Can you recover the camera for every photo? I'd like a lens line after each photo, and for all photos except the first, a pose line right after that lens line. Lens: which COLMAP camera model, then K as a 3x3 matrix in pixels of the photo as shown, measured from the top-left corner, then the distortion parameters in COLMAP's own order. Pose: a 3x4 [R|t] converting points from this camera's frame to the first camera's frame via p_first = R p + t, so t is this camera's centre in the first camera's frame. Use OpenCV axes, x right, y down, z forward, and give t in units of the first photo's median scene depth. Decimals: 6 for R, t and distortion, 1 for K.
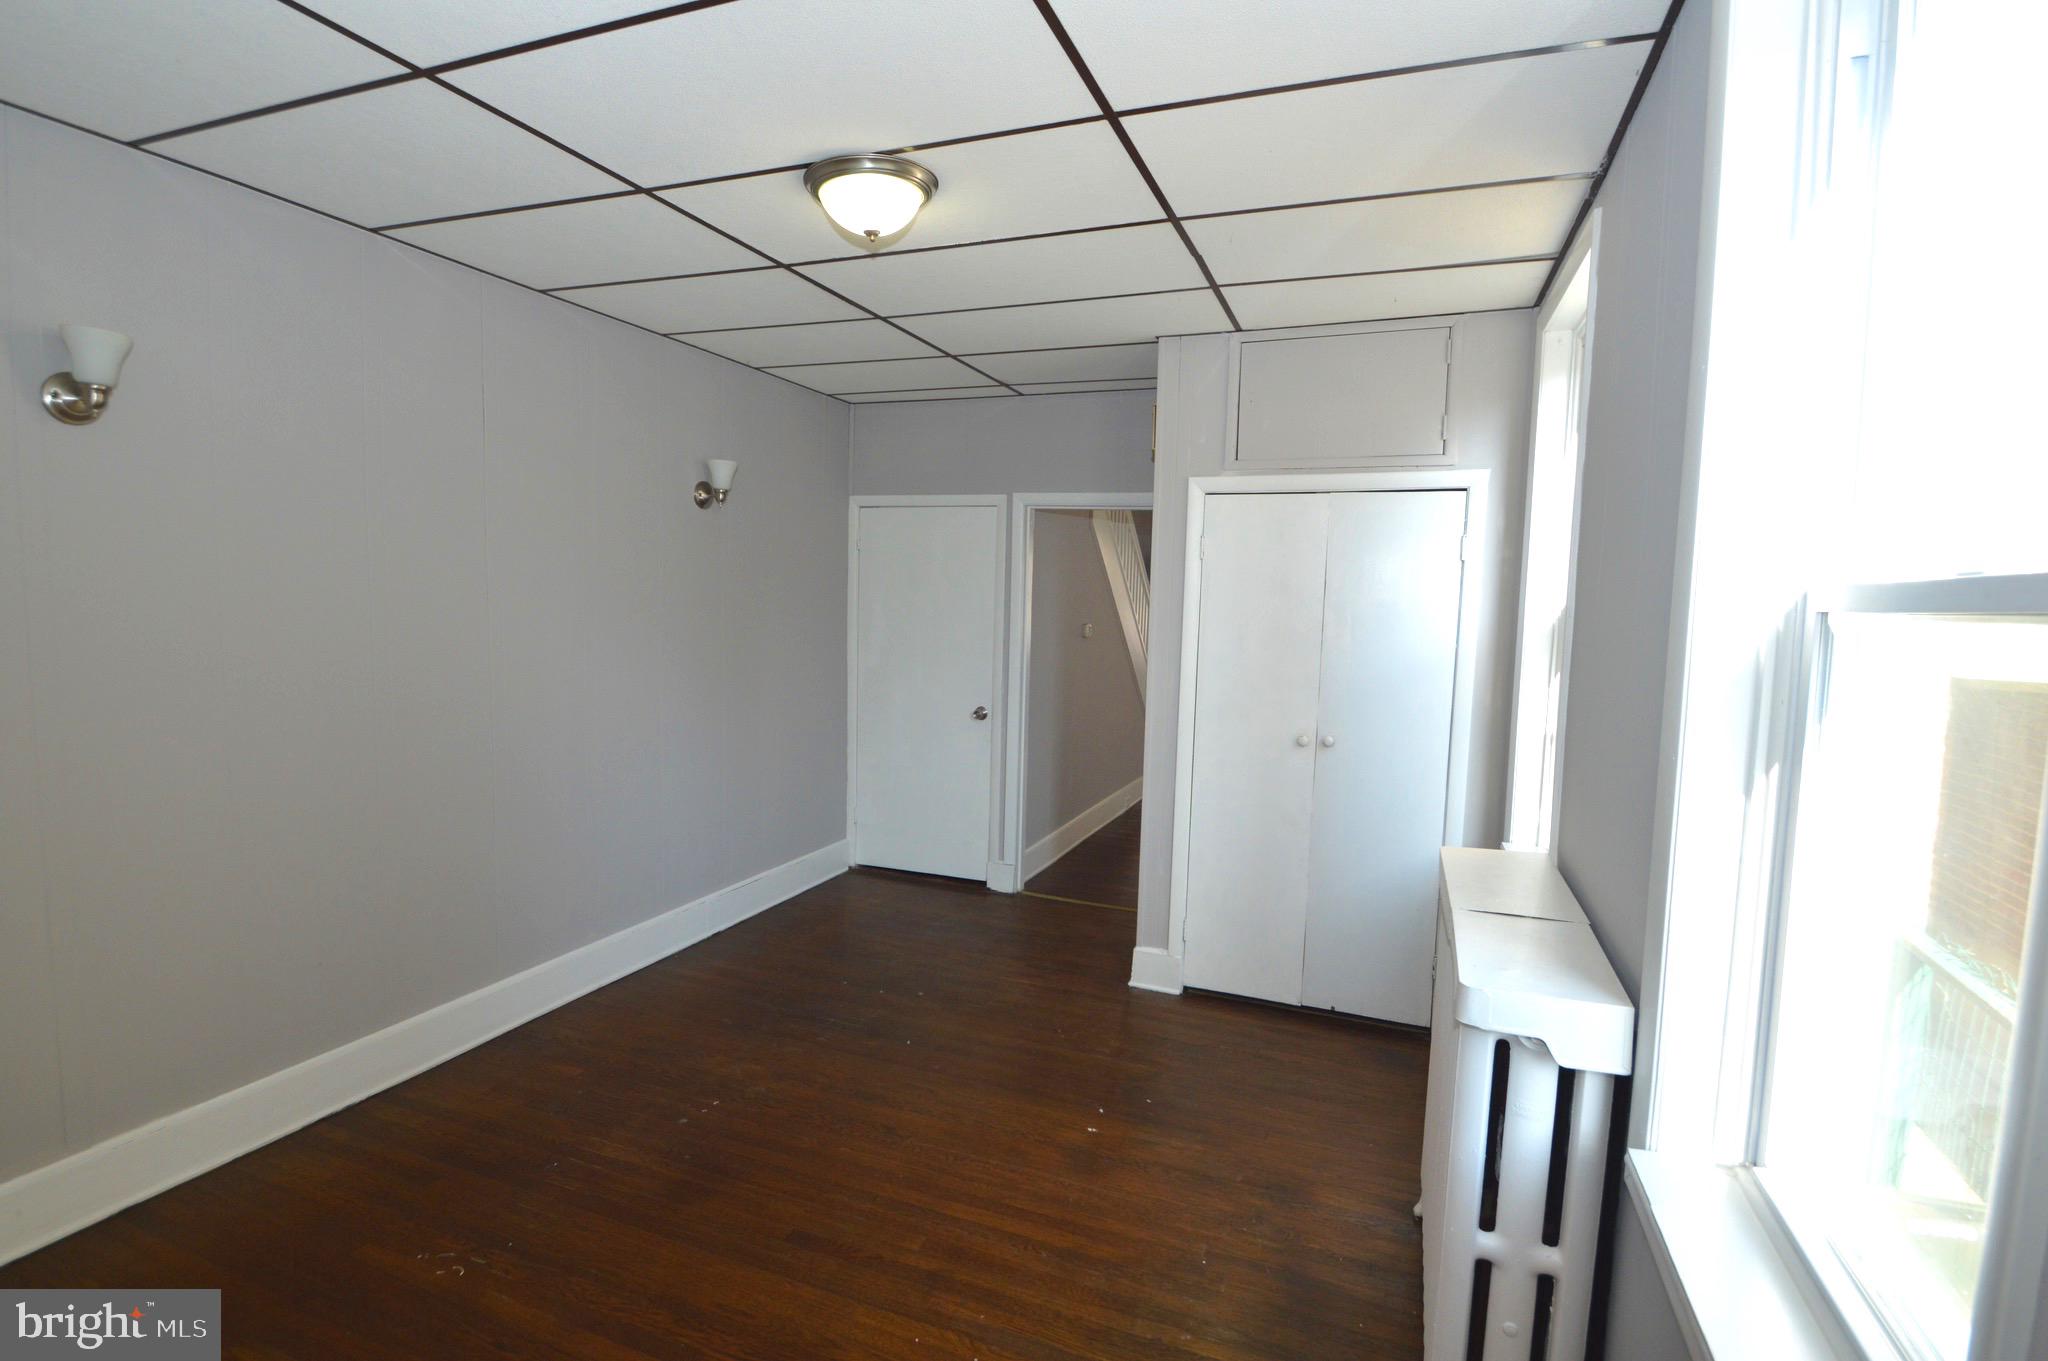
lens RADIAL K [[999.5, 0, 1024.7], [0, 999.5, 679.7], [0, 0, 1]] dist [-0.002207, -0.000892]
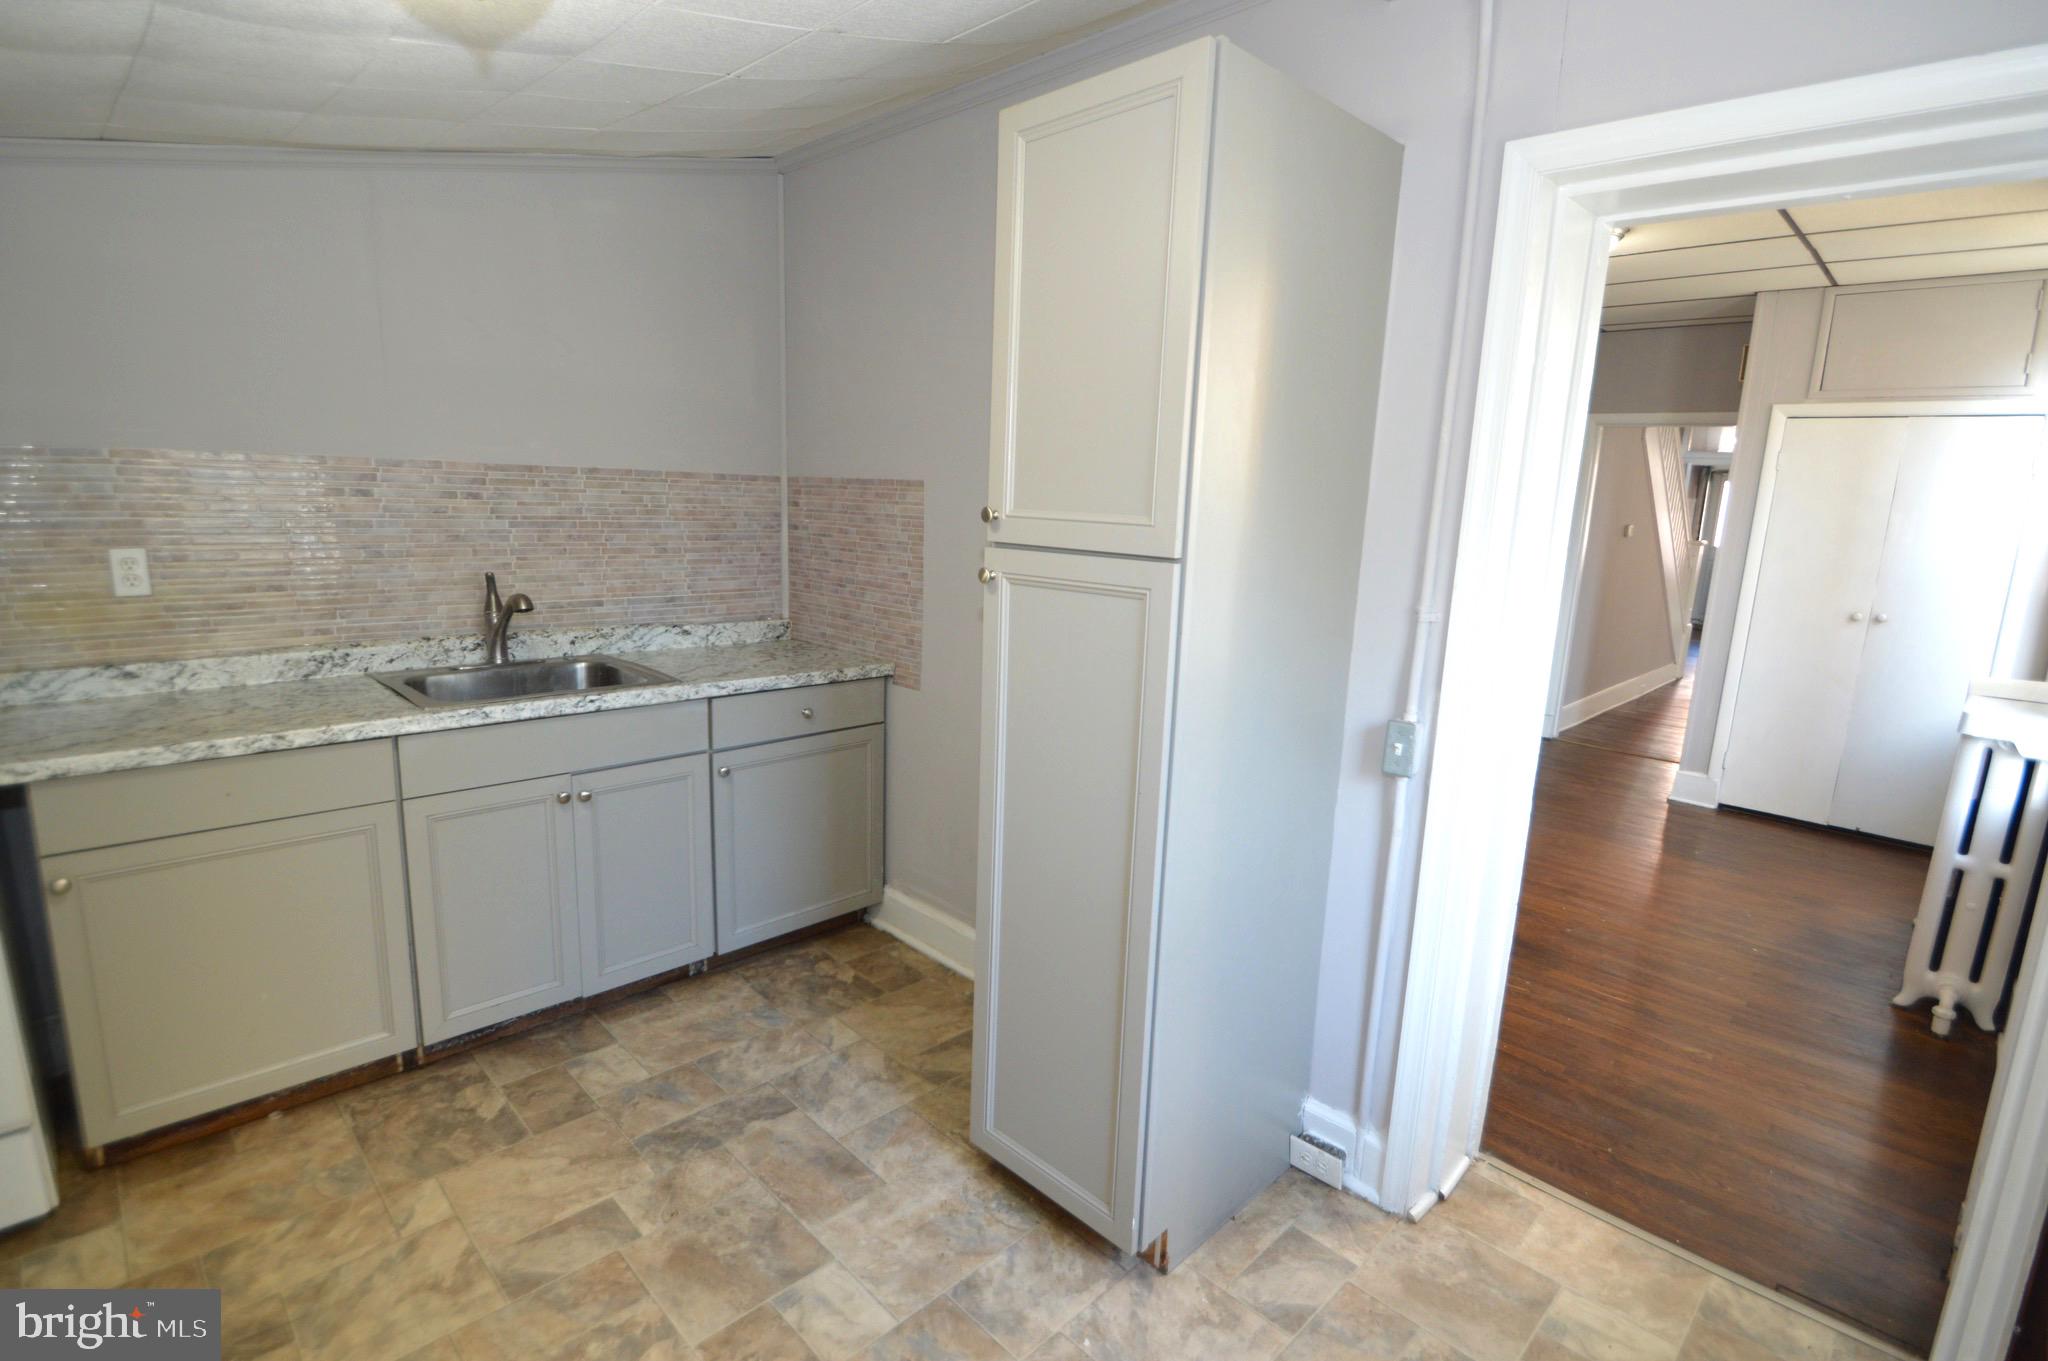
lens RADIAL K [[989.7, 0, 1037.1], [0, 989.7, 683.1], [0, 0, 1]] dist [-0.005932, -0.010131]
pose [[0.916525, 0.082921, -0.391289, -0.189148], [-0.044707, 0.993382, 0.105796, 0.062765], [0.397472, -0.079471, 0.914167, -0.581852]]
